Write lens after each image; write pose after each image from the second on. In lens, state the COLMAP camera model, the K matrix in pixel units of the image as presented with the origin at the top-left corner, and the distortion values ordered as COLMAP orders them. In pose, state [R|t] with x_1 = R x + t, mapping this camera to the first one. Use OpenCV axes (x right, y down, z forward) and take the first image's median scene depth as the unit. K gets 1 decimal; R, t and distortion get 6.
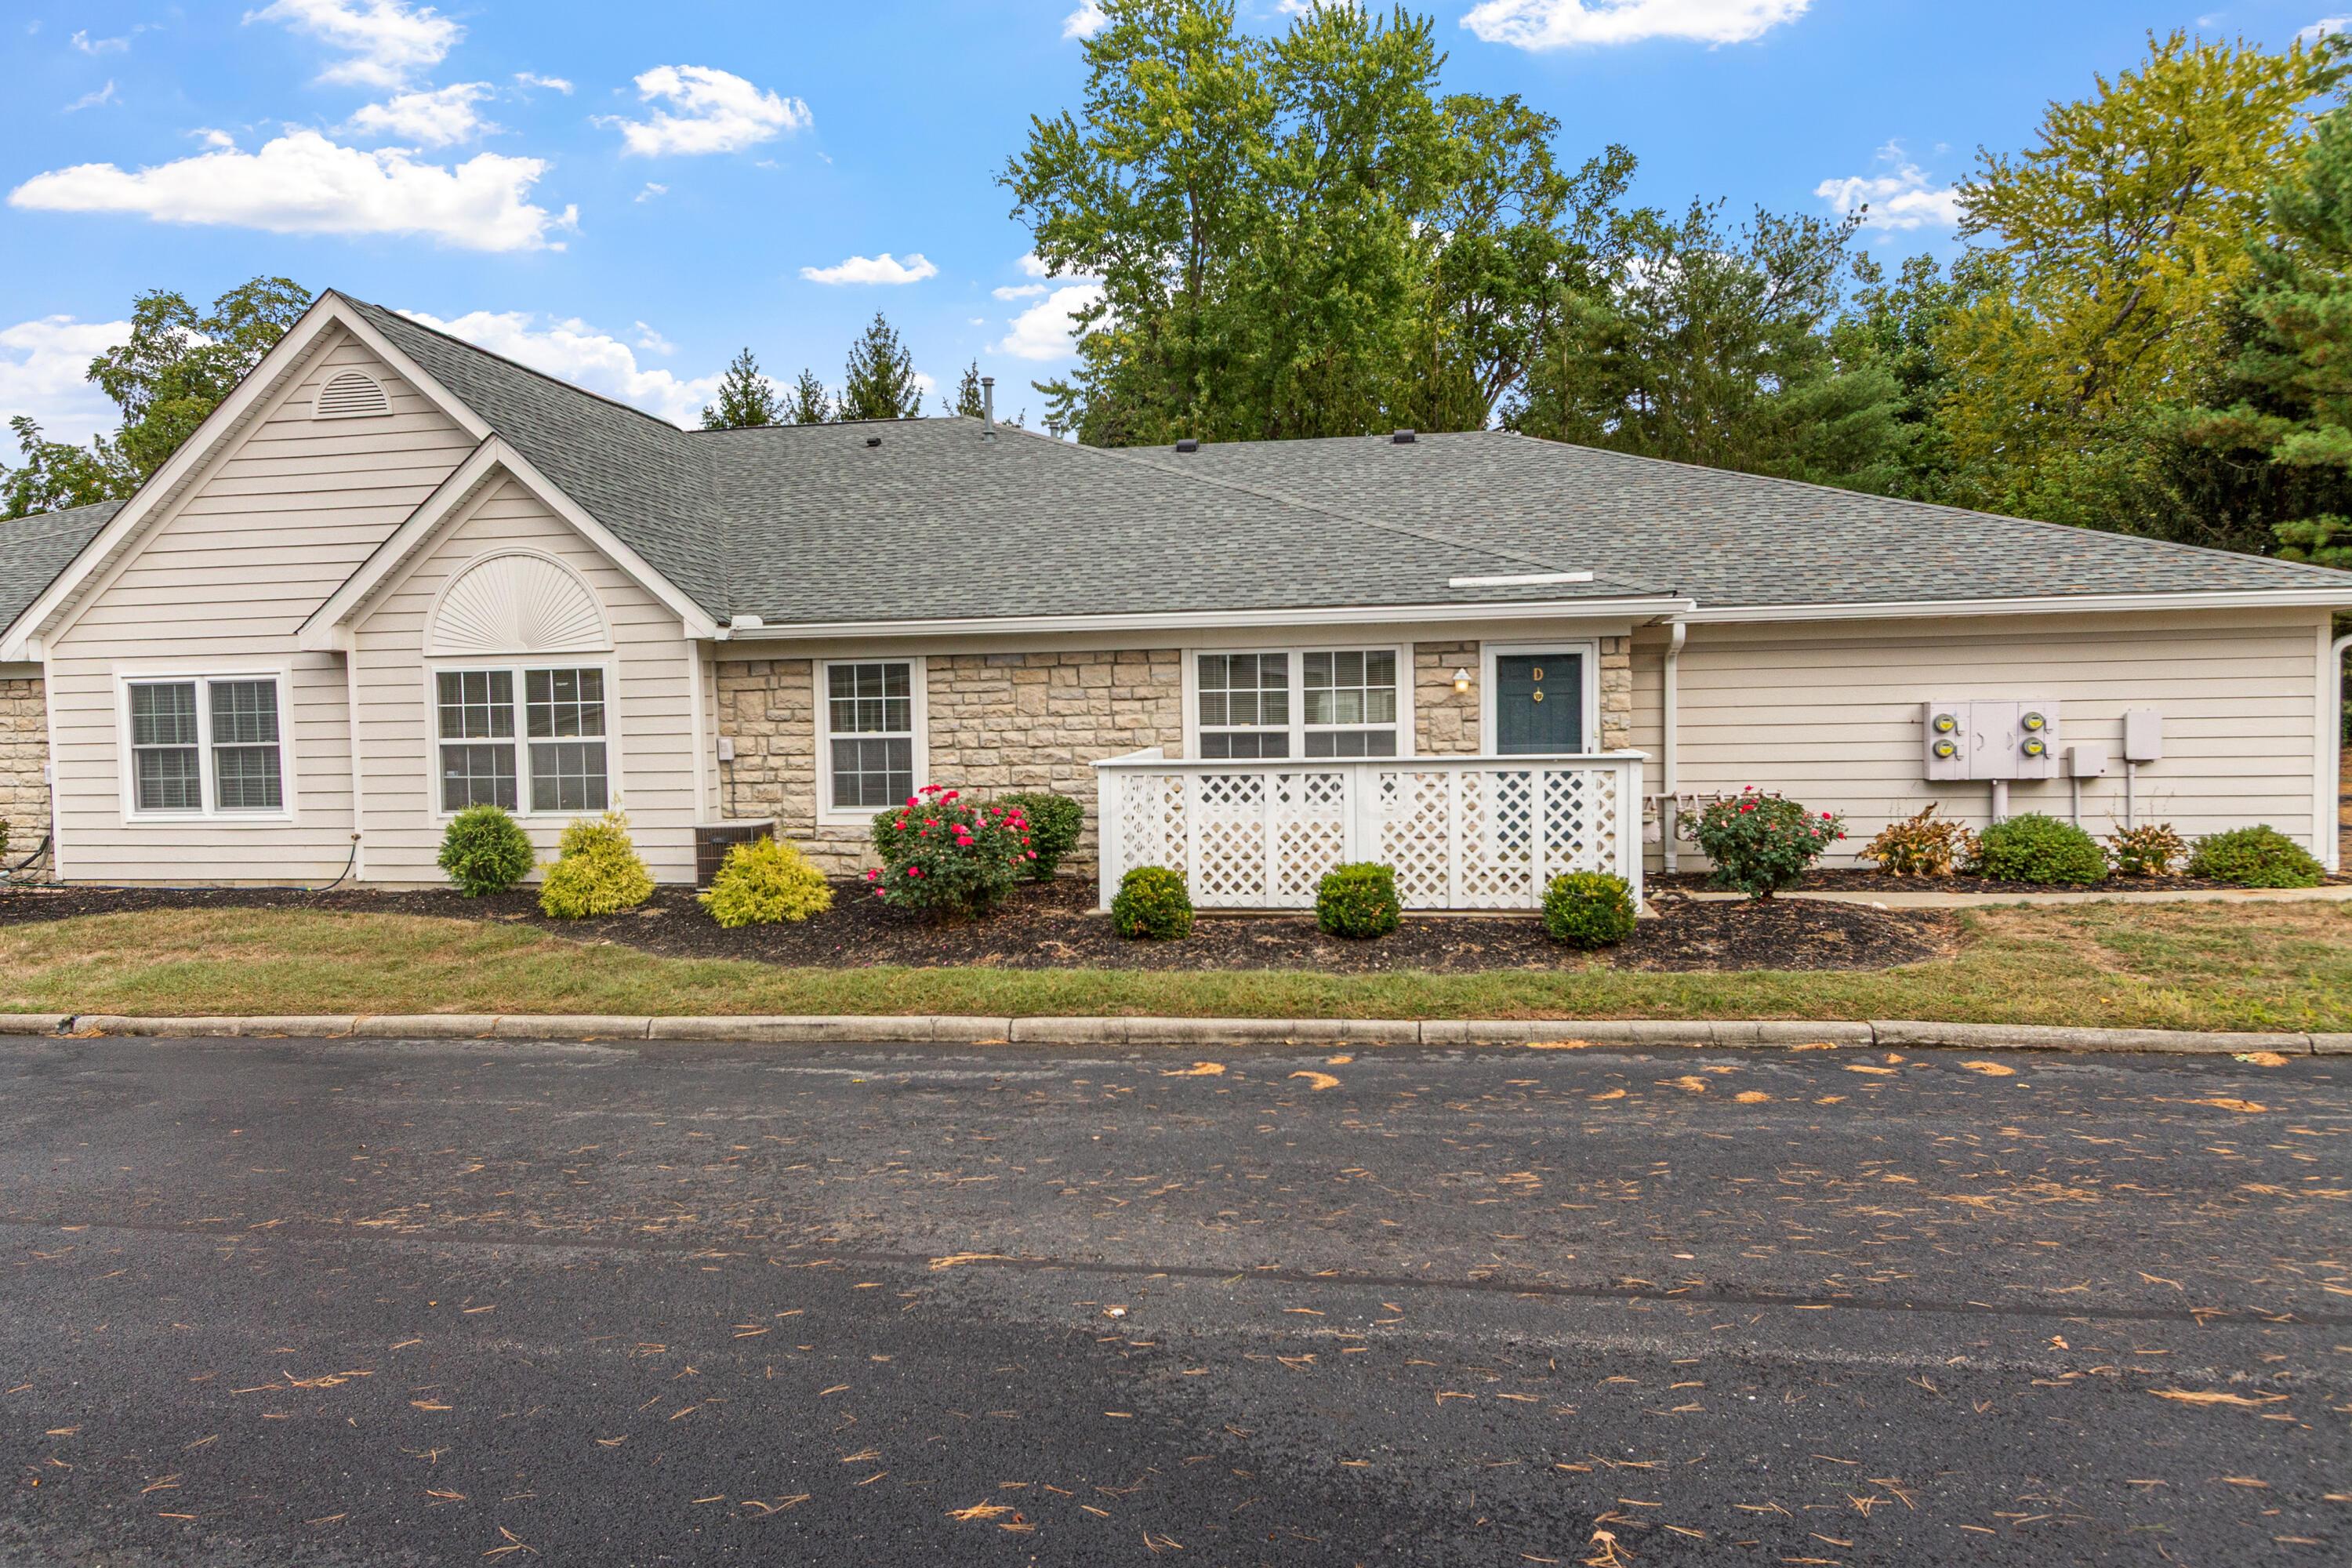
lens RADIAL K [[1545.5, 0, 1136.2], [0, 1545.5, 777.6], [0, 0, 1]] dist [0.014125, -0.004297]
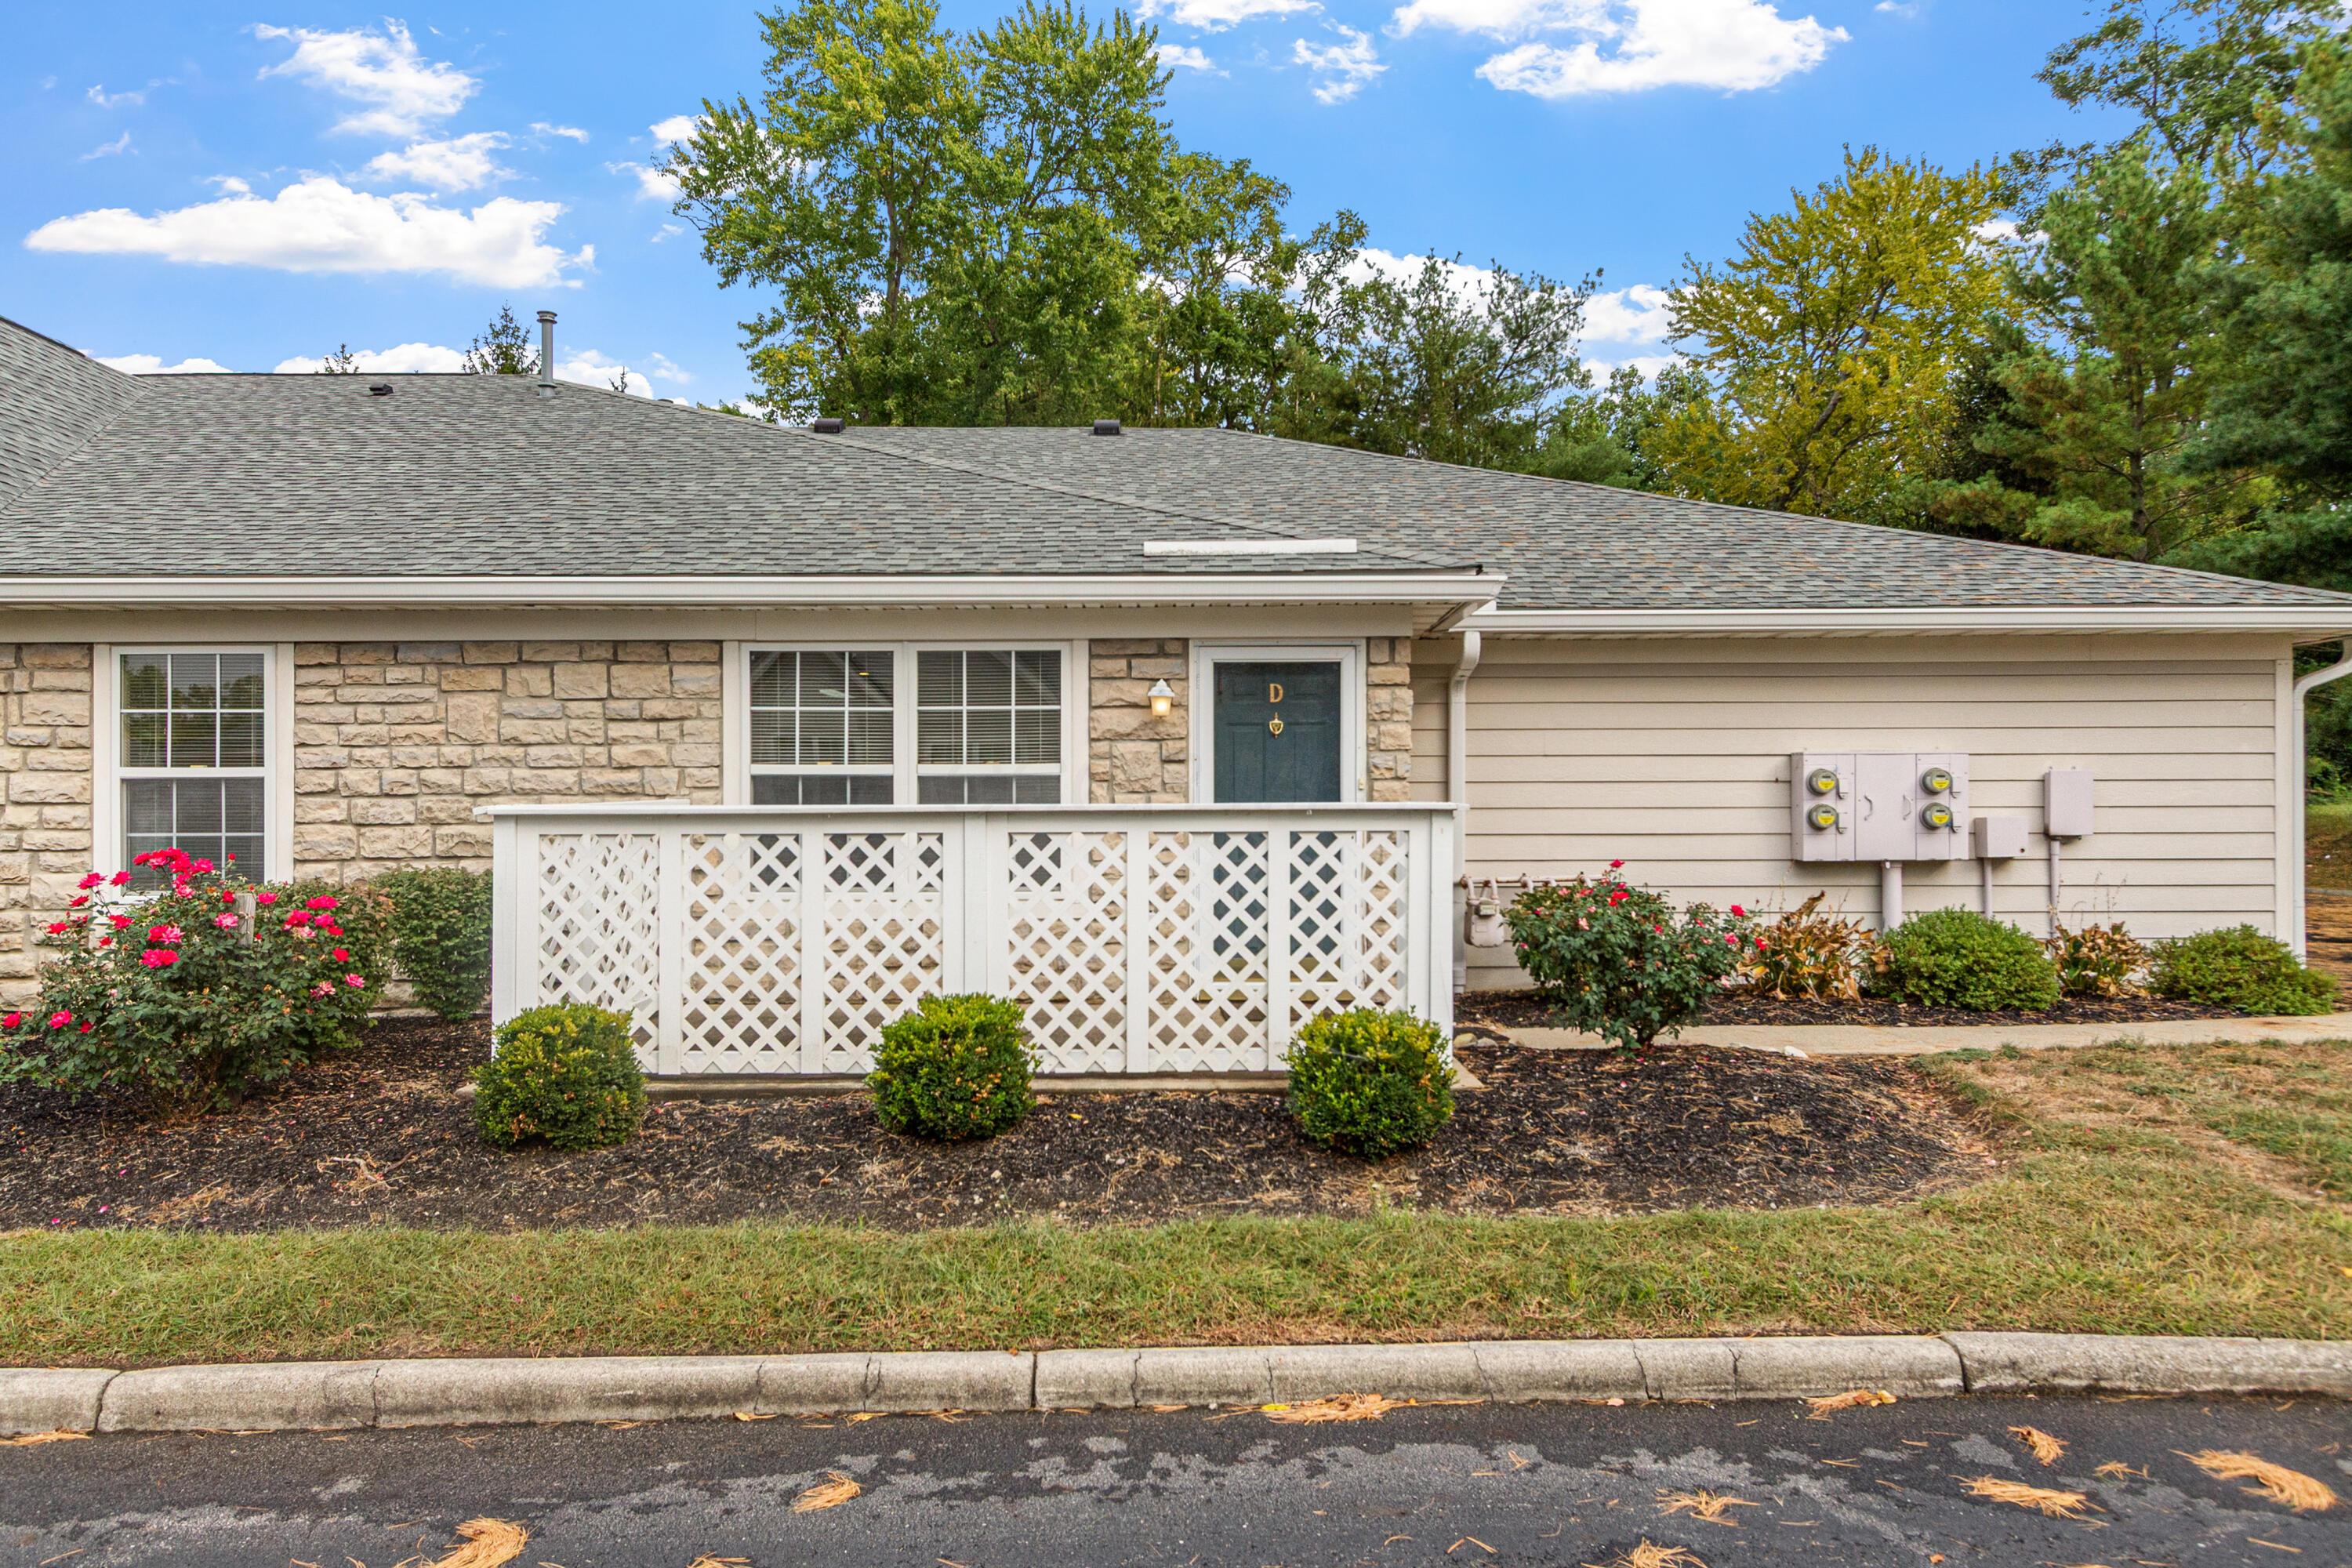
lens RADIAL K [[1524.0, 0, 1171.8], [0, 1524.0, 800.1], [0, 0, 1]] dist [0.011185, 0.004315]
pose [[0.981197, 0.016300, 0.192322, 0.091209], [-0.007135, 0.998810, -0.048252, 0.009693], [-0.192879, 0.045972, 0.980145, 0.369736]]
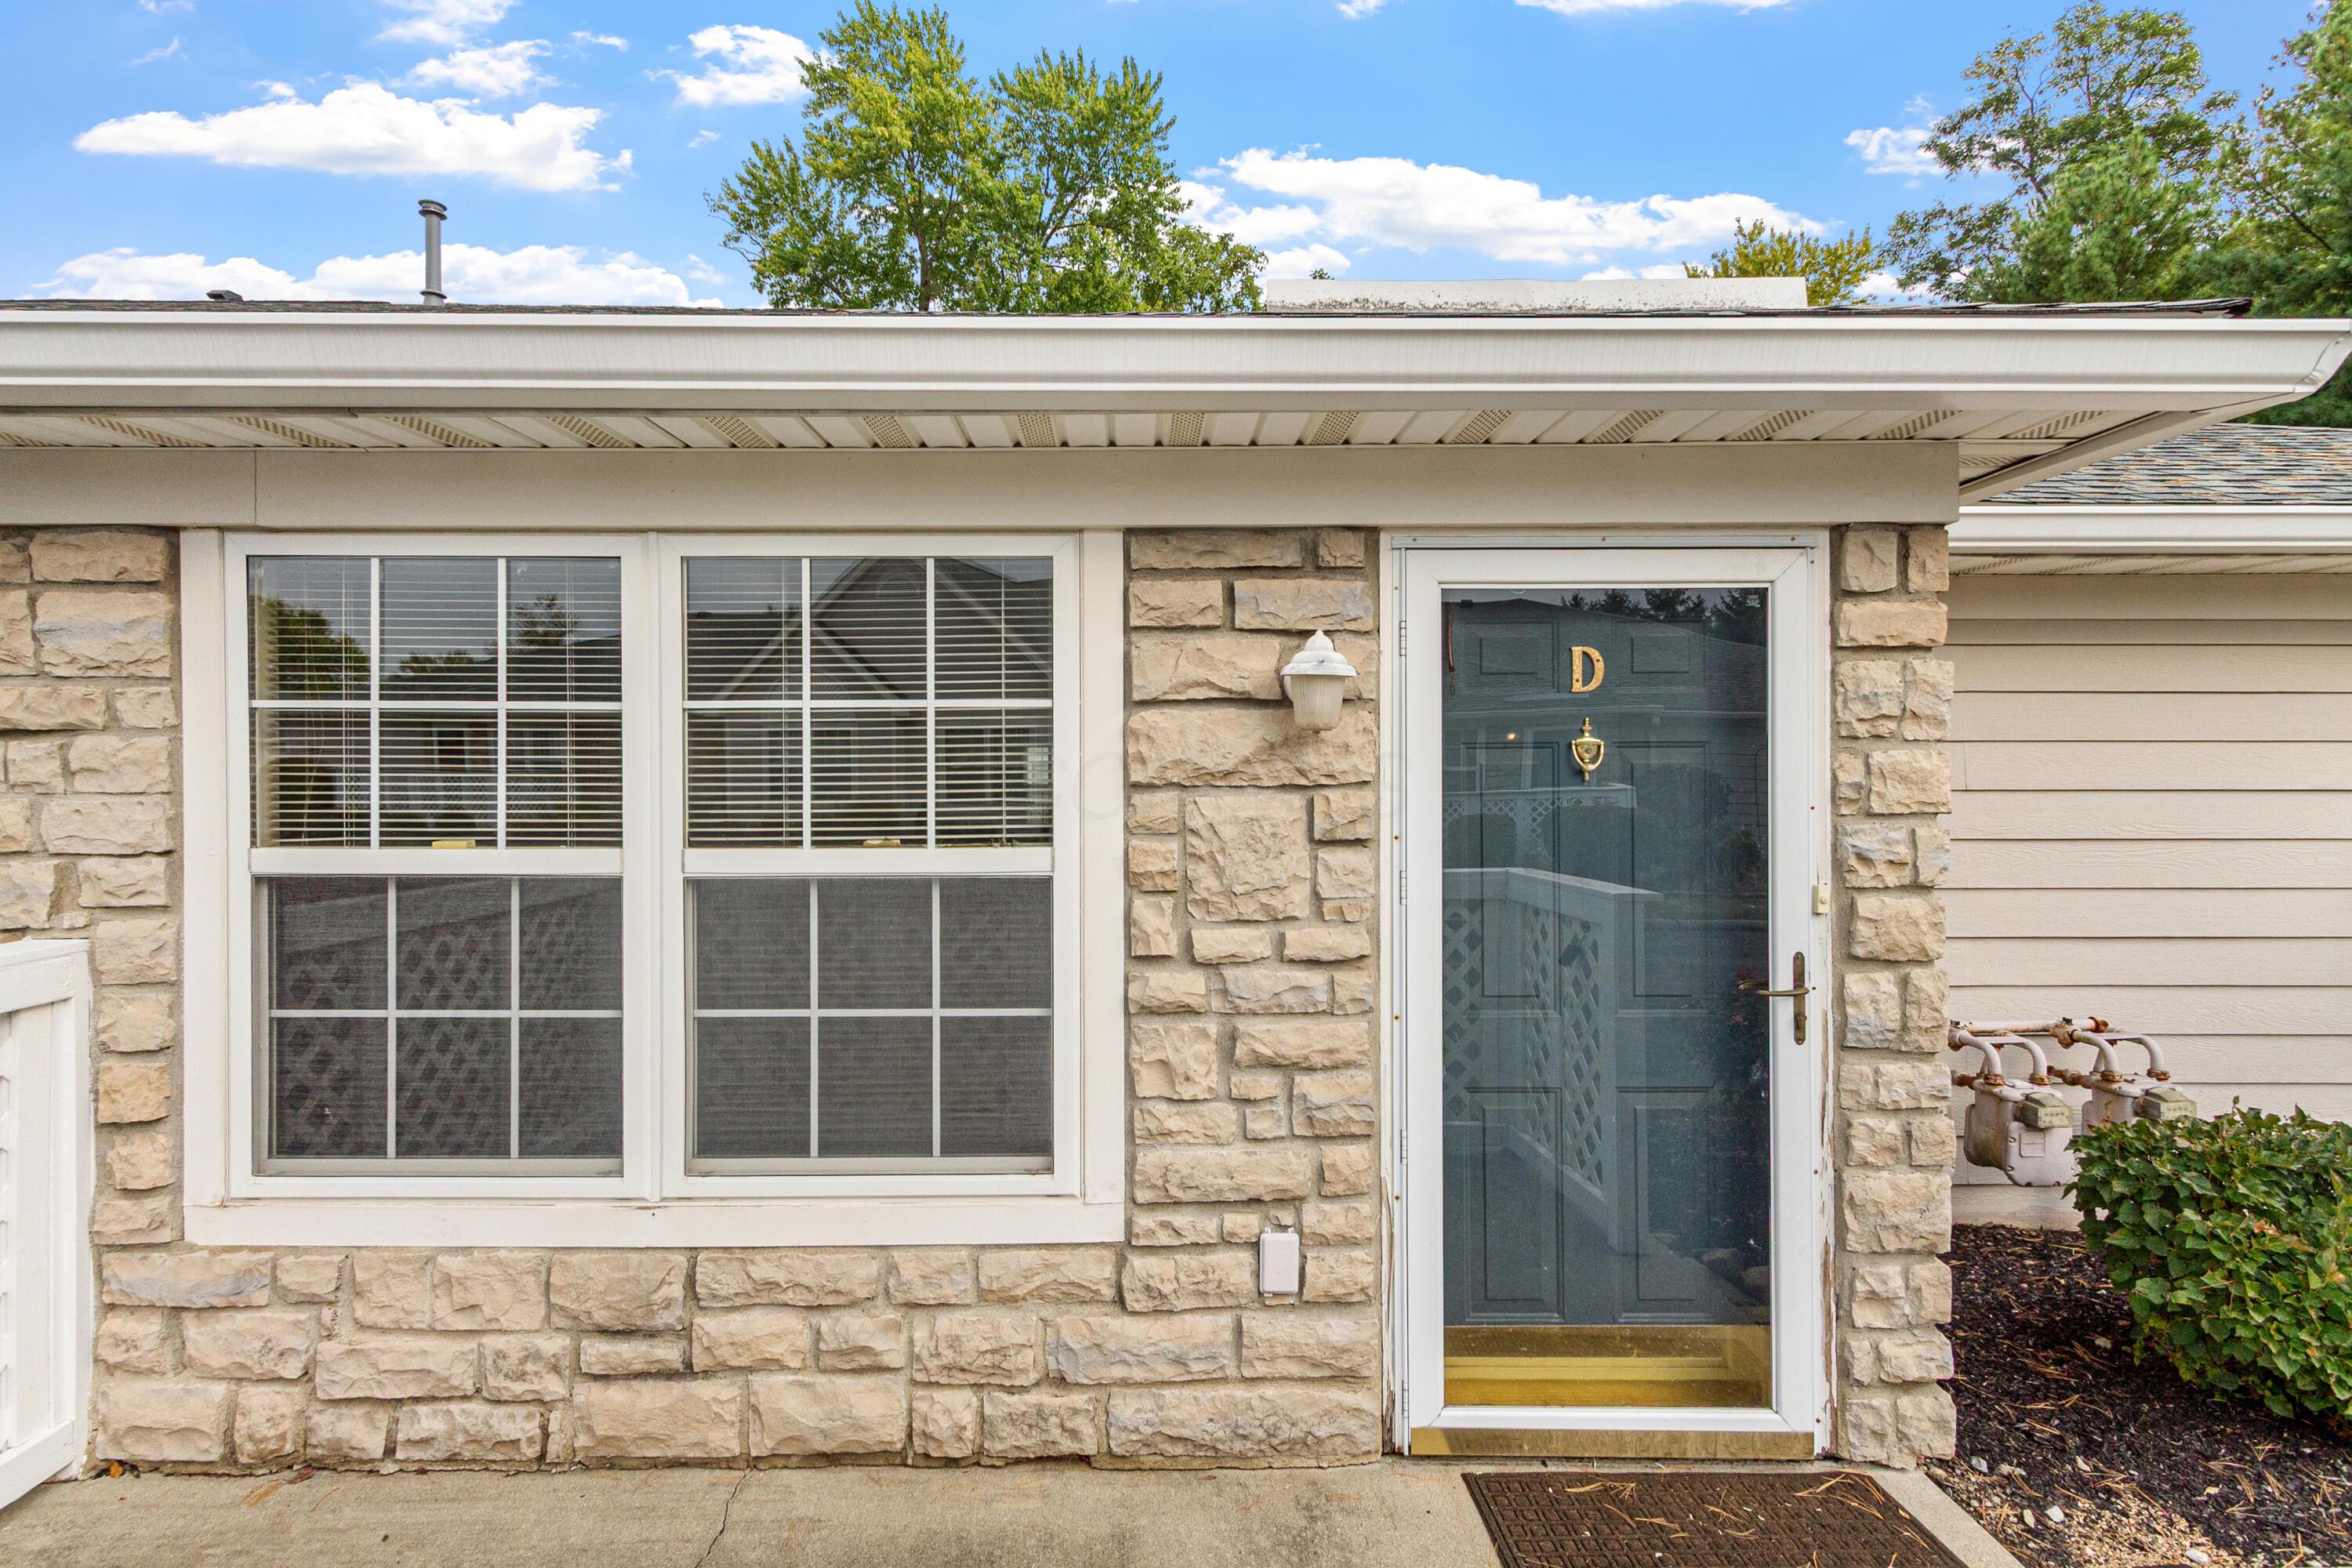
lens RADIAL K [[1109.8, 0, 1174.9], [0, 1109.8, 773.3], [0, 0, 1]] dist [0.004017, -0.000379]
pose [[0.977893, 0.015124, 0.208557, 0.148416], [-0.007982, 0.999354, -0.035043, -0.040853], [-0.208953, 0.032604, 0.977382, 0.812215]]
